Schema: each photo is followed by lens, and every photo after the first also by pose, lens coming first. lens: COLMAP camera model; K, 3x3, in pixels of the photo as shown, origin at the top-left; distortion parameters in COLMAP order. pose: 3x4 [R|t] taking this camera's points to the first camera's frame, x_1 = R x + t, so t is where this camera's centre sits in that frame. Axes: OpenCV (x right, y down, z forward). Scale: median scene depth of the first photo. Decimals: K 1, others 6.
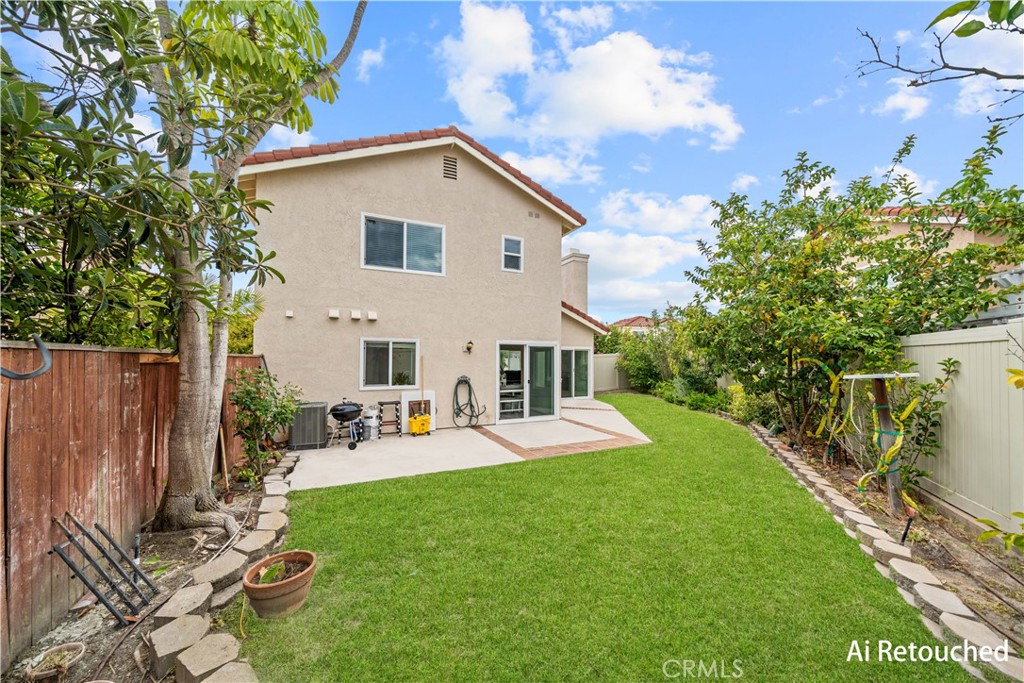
lens RADIAL K [[352.0, 0, 515.2], [0, 352.0, 350.8], [0, 0, 1]] dist [-0.003209, -0.000755]
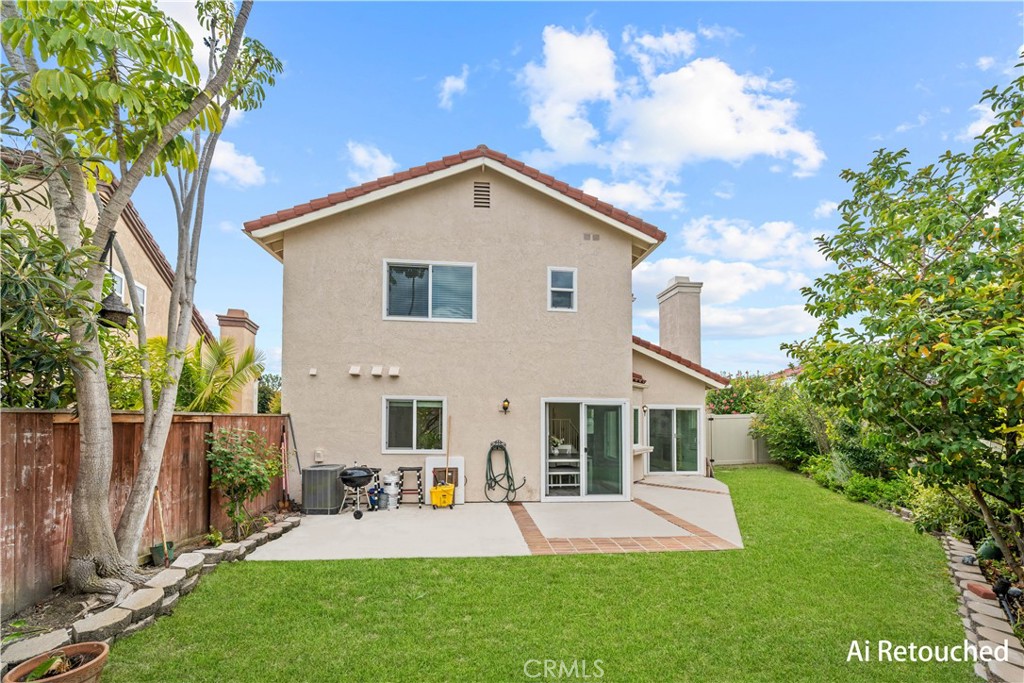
lens RADIAL K [[403.8, 0, 487.8], [0, 403.8, 404.4], [0, 0, 1]] dist [-0.002040, -0.000650]
pose [[0.943660, -0.002278, -0.330908, 0.155551], [-0.001991, 0.999919, -0.012559, -0.002174], [0.330909, 0.012510, 0.943580, 0.094910]]
